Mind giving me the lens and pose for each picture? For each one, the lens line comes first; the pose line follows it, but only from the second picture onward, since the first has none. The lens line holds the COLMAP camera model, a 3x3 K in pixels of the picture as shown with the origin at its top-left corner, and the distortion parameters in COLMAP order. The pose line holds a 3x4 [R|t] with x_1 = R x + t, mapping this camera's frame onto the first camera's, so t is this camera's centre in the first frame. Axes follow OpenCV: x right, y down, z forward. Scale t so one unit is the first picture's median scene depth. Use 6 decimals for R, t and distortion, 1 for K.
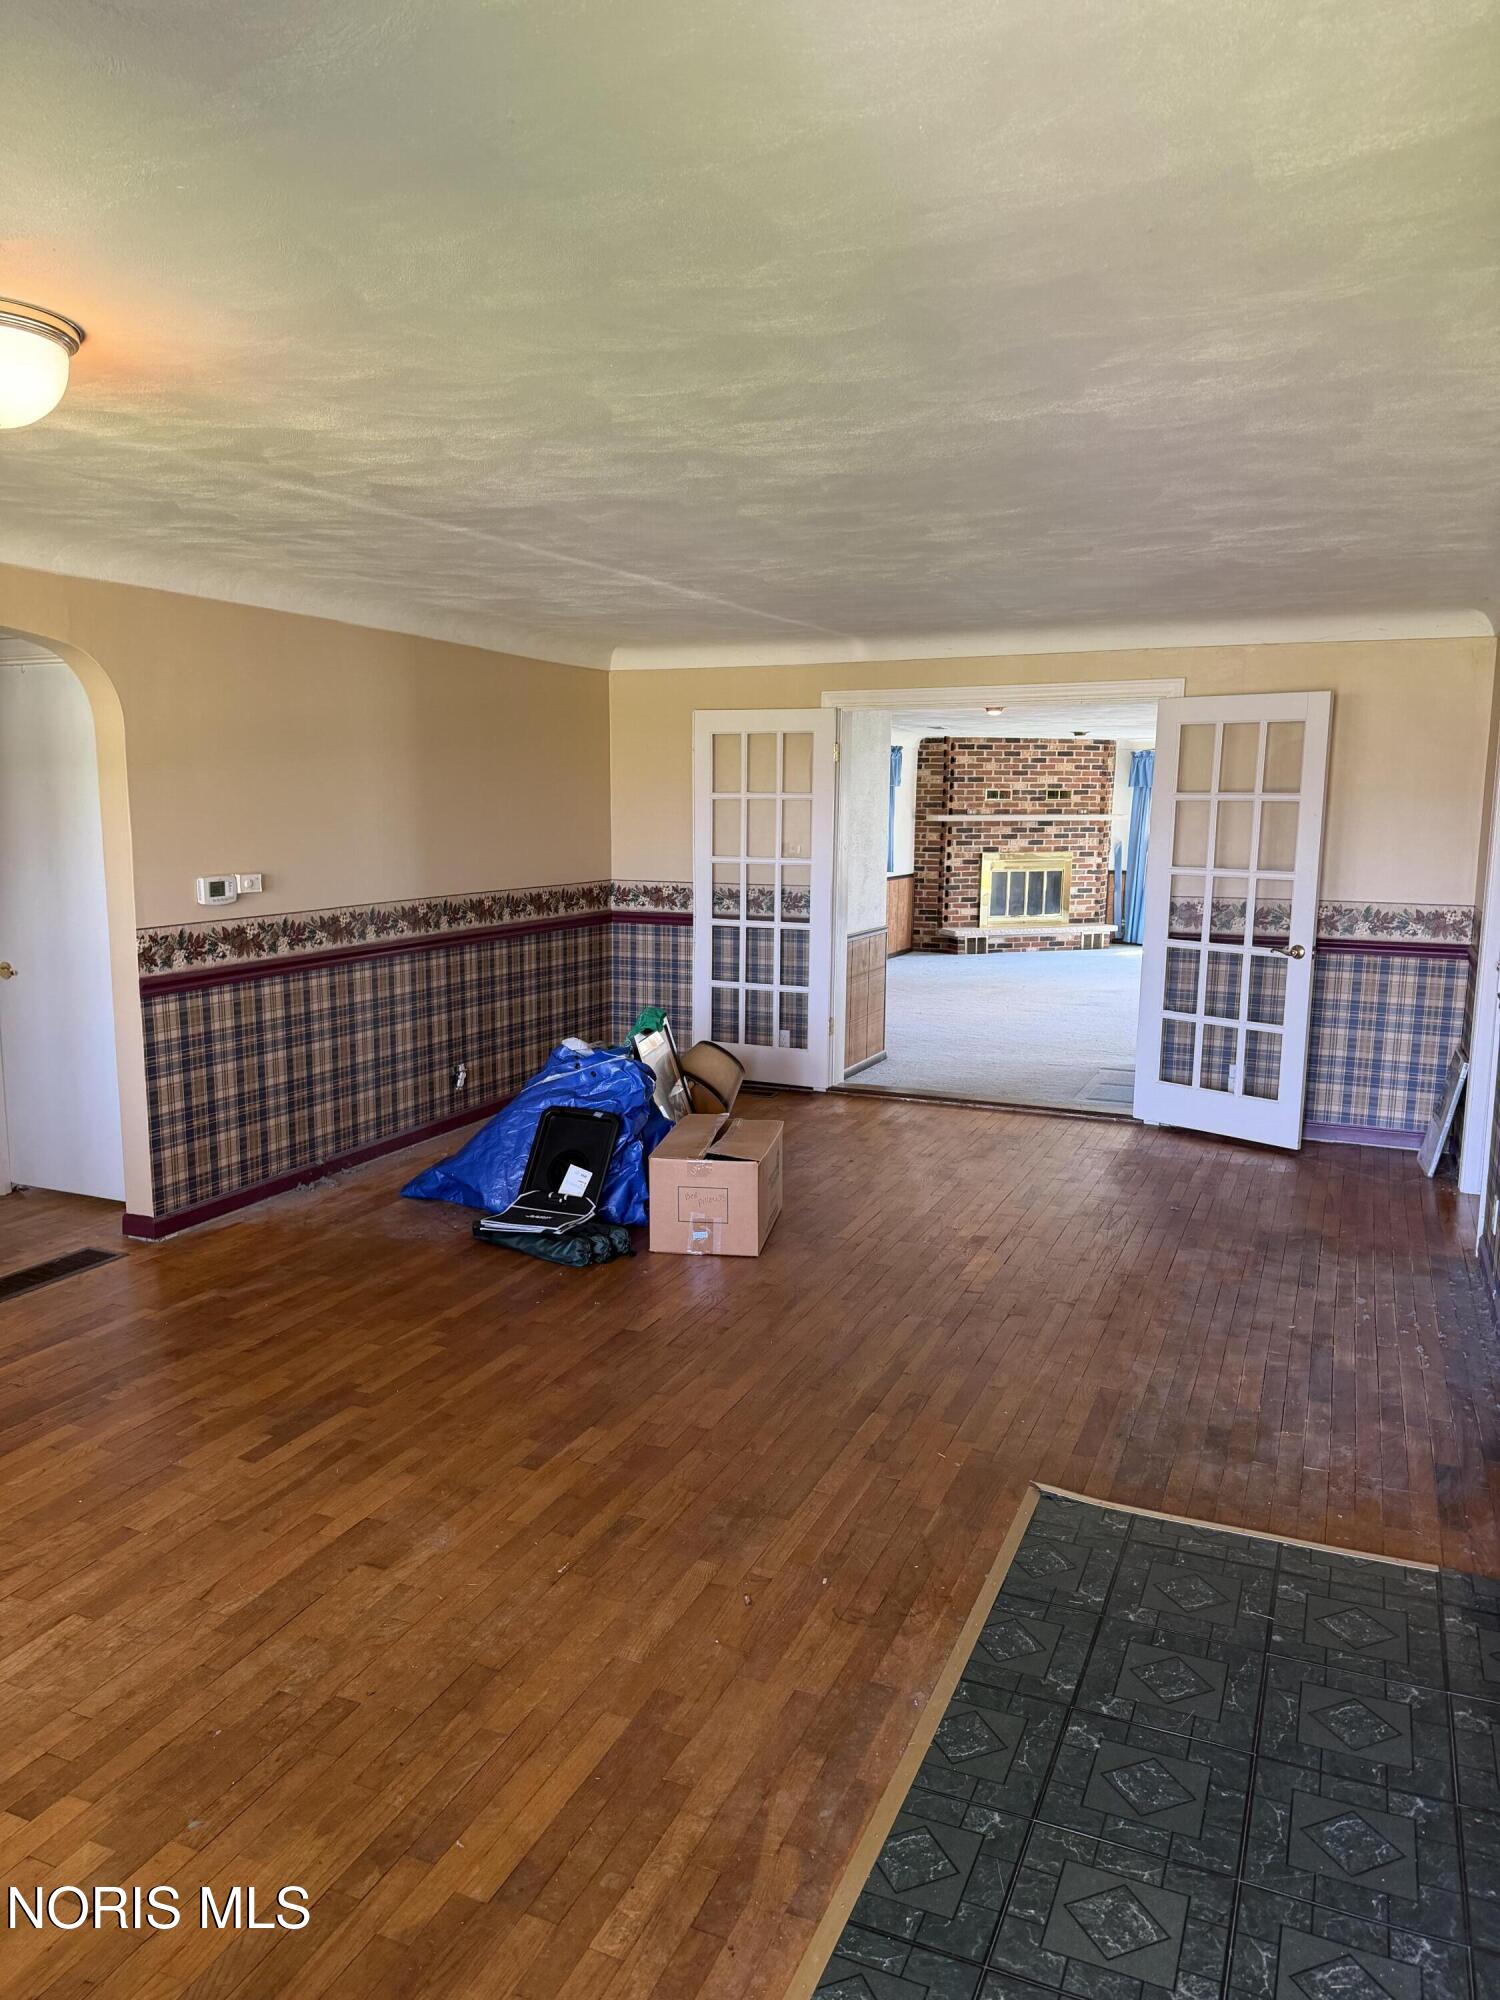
lens RADIAL K [[1408.9, 0, 744.0], [0, 1408.9, 1003.1], [0, 0, 1]] dist [0.086605, 0.000999]
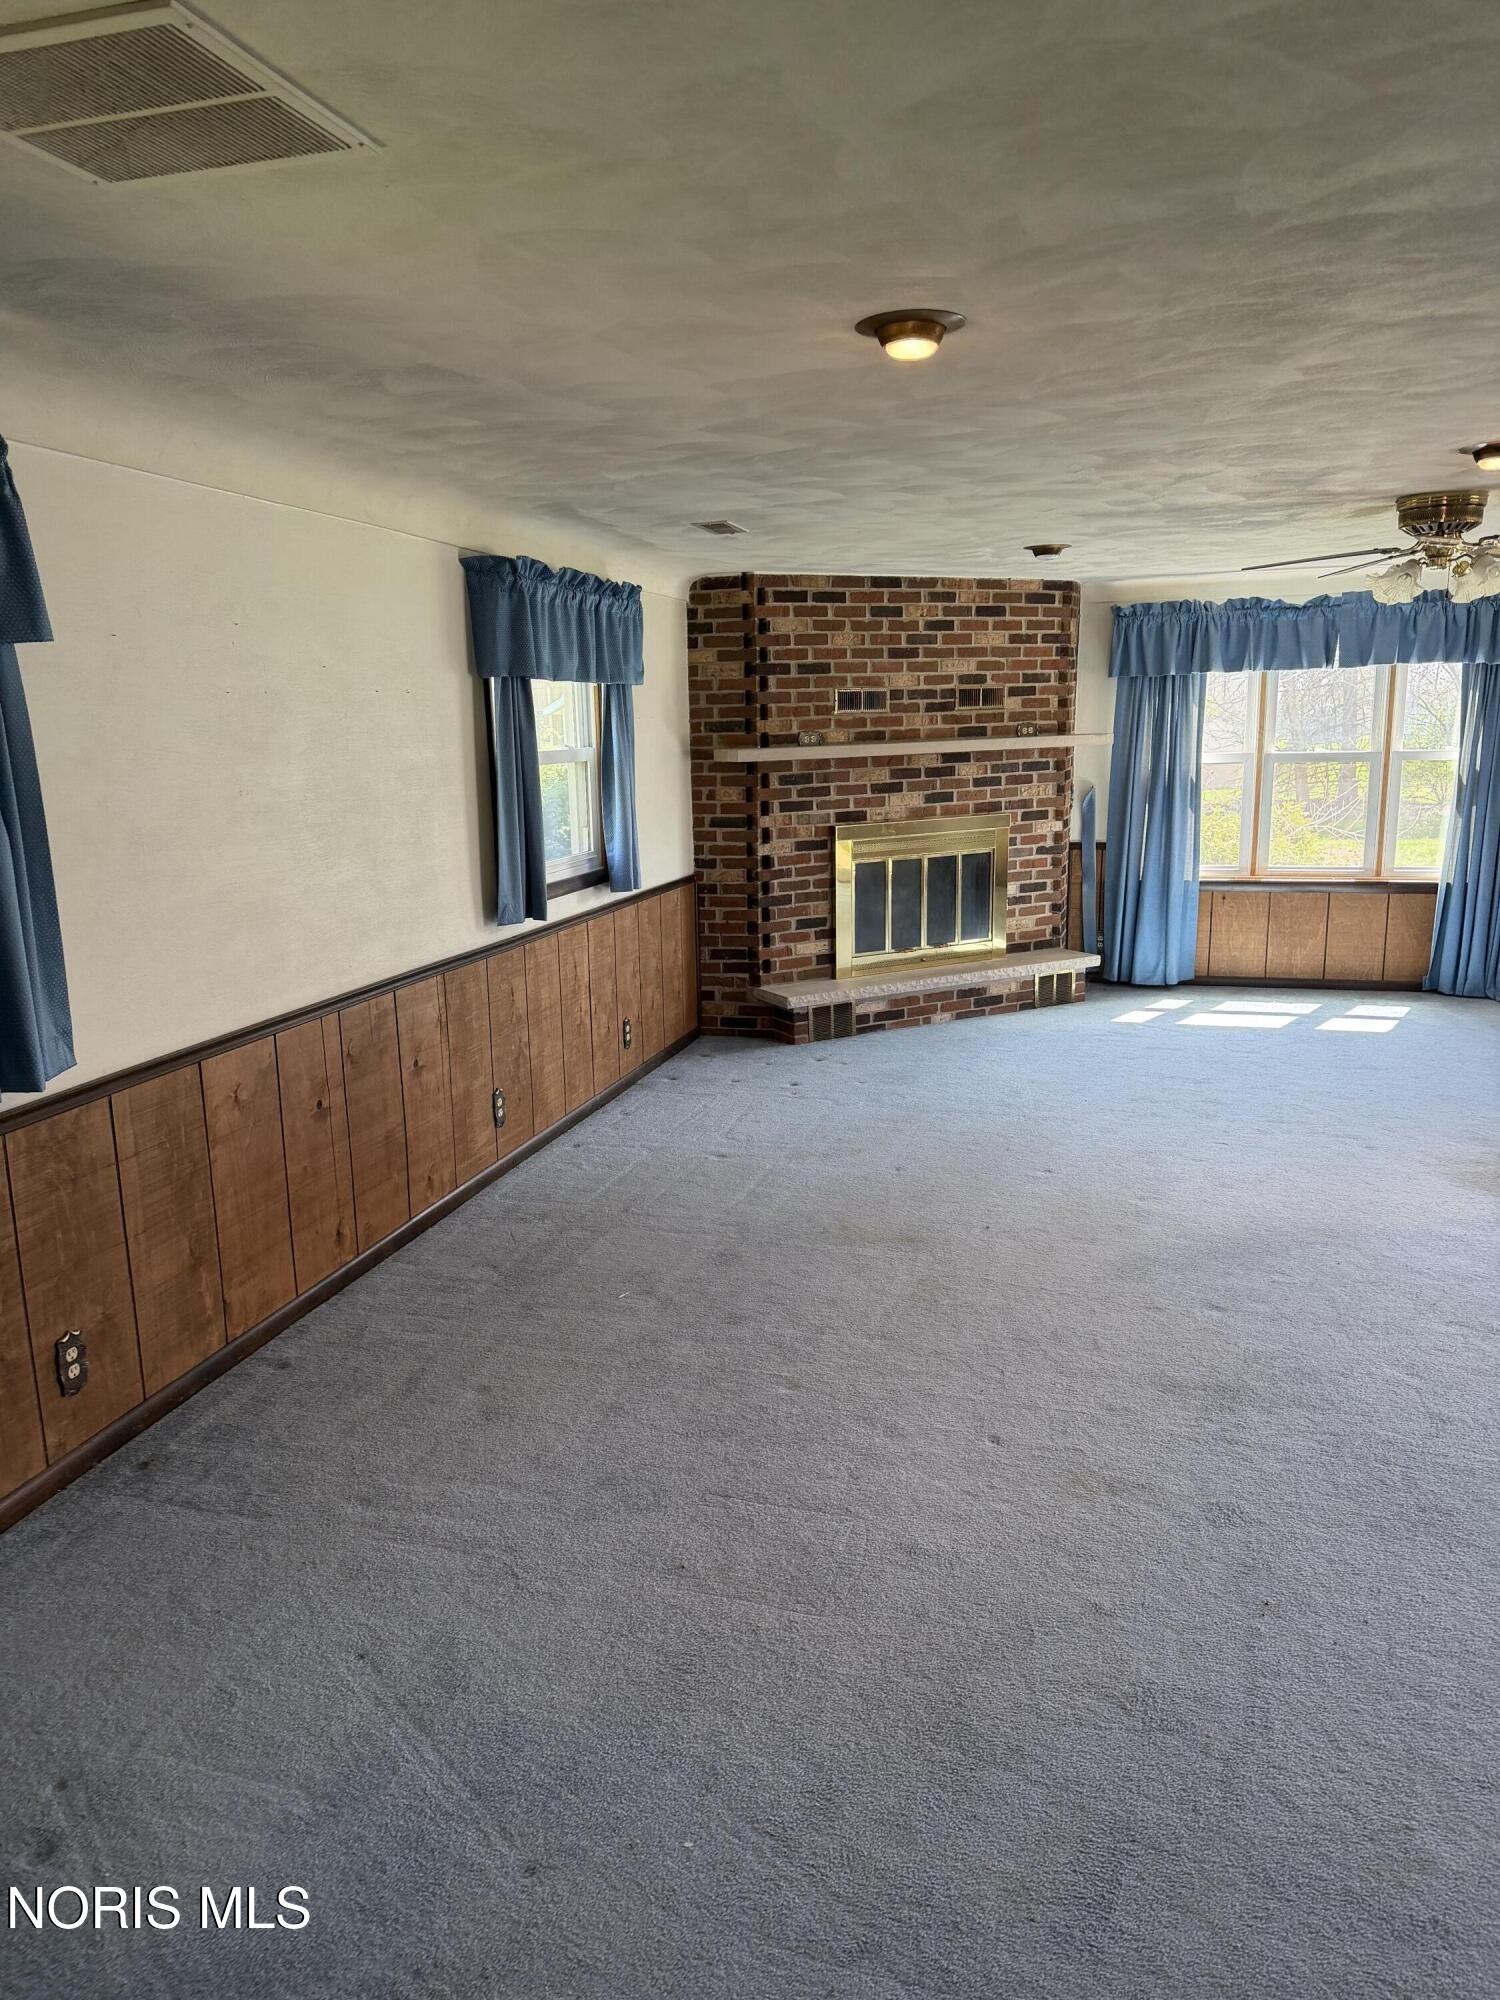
lens RADIAL K [[1408.9, 0, 754.8], [0, 1408.9, 1009.0], [0, 0, 1]] dist [0.086605, 0.000999]
pose [[0.990208, -0.058530, 0.126741, 0.077353], [0.050733, 0.996666, 0.063898, -0.075636], [-0.130058, -0.056843, 0.989876, 0.524375]]
